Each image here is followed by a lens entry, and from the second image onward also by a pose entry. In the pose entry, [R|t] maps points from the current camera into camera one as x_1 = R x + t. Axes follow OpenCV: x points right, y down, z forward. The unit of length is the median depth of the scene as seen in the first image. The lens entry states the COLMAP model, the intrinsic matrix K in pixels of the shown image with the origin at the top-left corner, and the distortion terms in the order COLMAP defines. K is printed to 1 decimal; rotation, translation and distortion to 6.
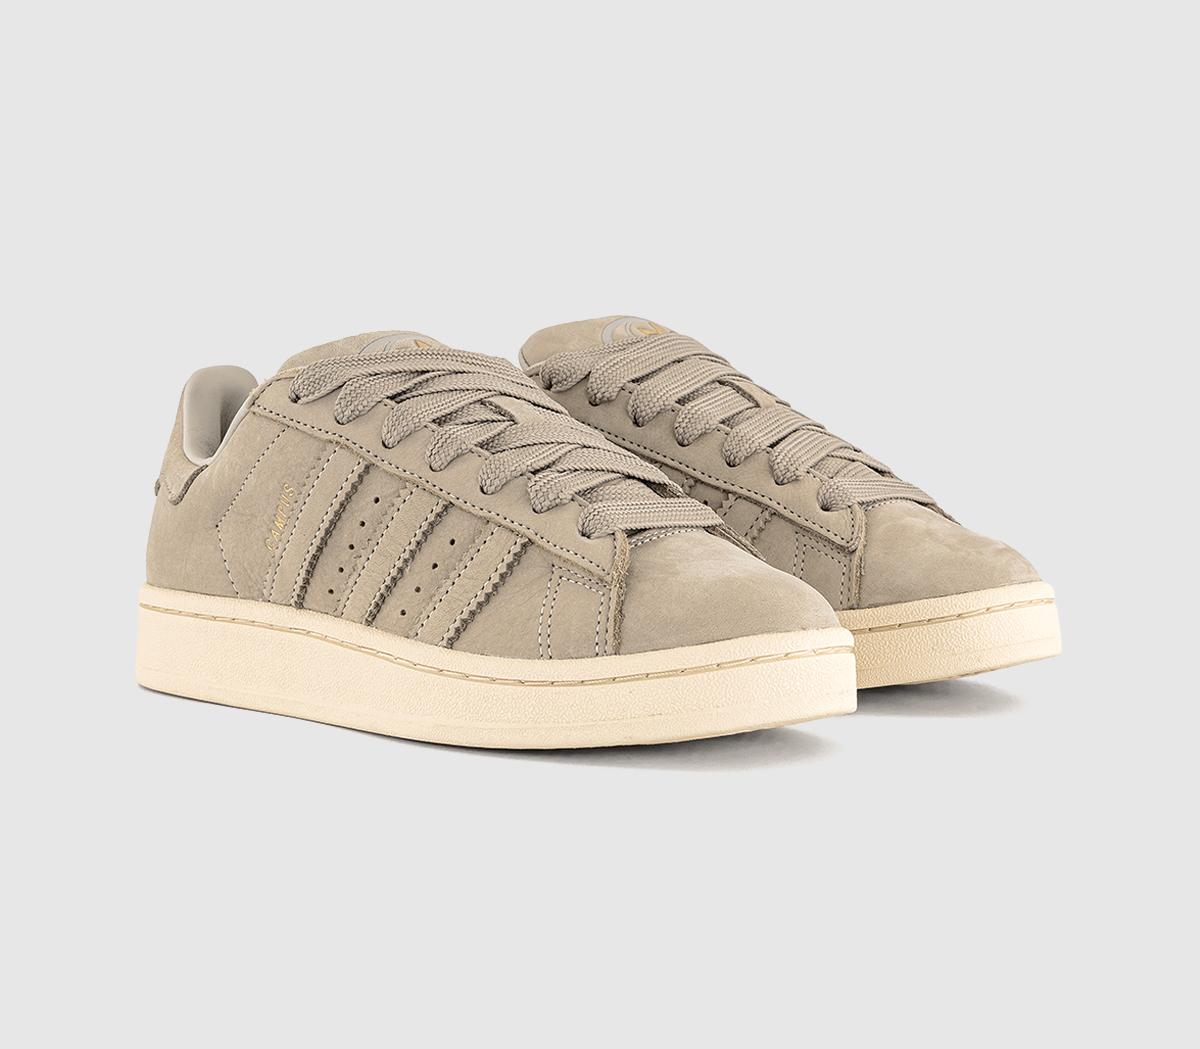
lens RADIAL K [[1729.7, 0, 600.0], [0, 1729.7, 524.5], [0, 0, 1]] dist [0.004320, 0.032502]
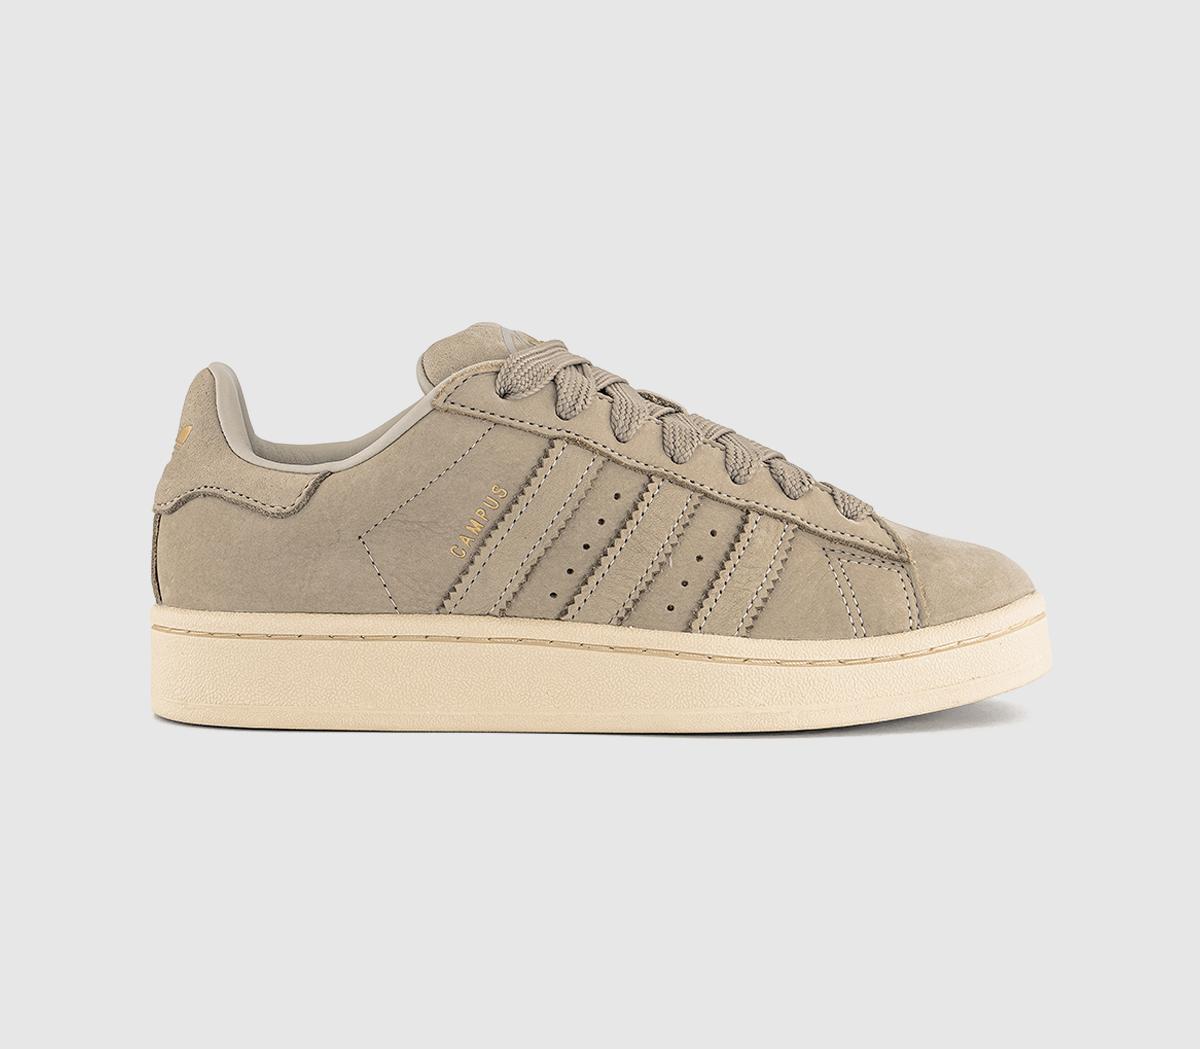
lens RADIAL K [[1729.7, 0, 600.0], [0, 1729.7, 524.5], [0, 0, 1]] dist [0.004320, 0.032502]
pose [[0.863609, -0.058239, 0.500788, -0.621774], [0.057697, 0.998196, 0.016587, -0.014780], [-0.500850, 0.014569, 0.865411, 0.162757]]
